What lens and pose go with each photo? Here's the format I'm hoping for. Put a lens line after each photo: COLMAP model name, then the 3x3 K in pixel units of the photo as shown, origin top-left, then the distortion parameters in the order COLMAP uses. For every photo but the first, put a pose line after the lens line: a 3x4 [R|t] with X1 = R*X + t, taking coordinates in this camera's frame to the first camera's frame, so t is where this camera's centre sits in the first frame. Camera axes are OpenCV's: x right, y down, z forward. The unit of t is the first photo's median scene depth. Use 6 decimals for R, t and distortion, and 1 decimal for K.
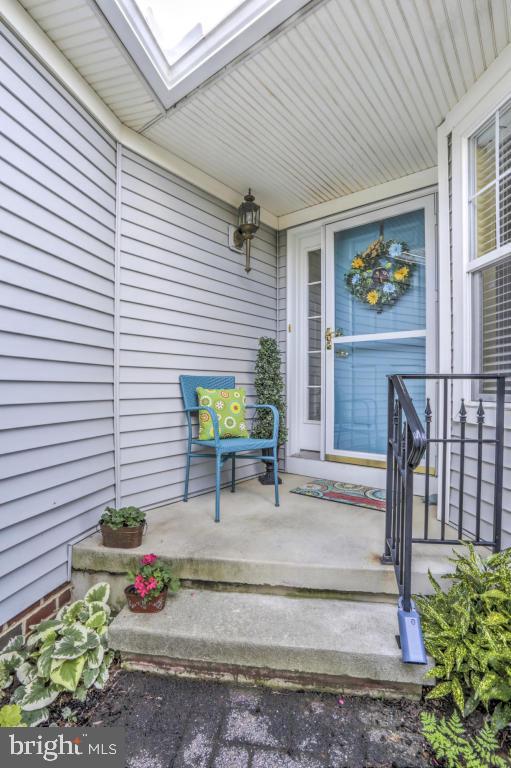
lens RADIAL K [[372.4, 0, 254.8], [0, 372.4, 395.5], [0, 0, 1]] dist [-0.062732, 0.023035]
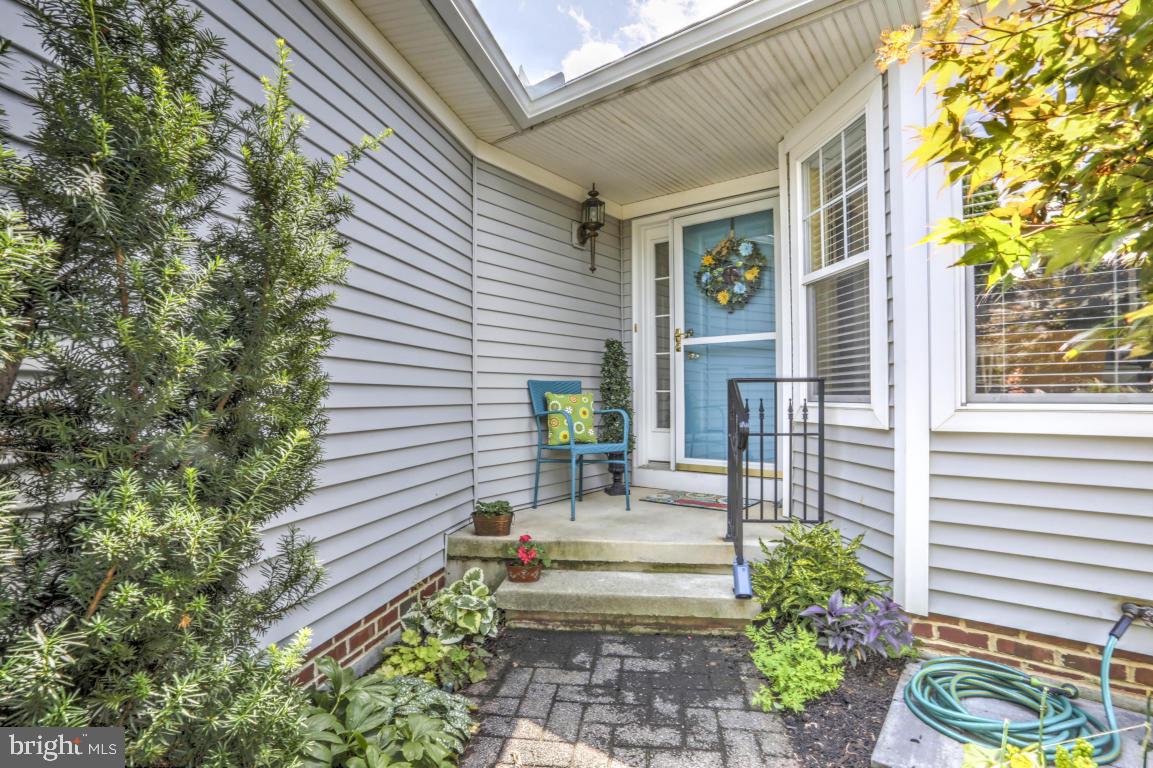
lens RADIAL K [[559.0, 0, 583.5], [0, 559.0, 389.2], [0, 0, 1]] dist [-0.062732, 0.023035]
pose [[0.999760, -0.005787, 0.021121, -0.086682], [0.006500, 0.999405, -0.033859, 0.021055], [-0.020913, 0.033988, 0.999203, -0.495875]]
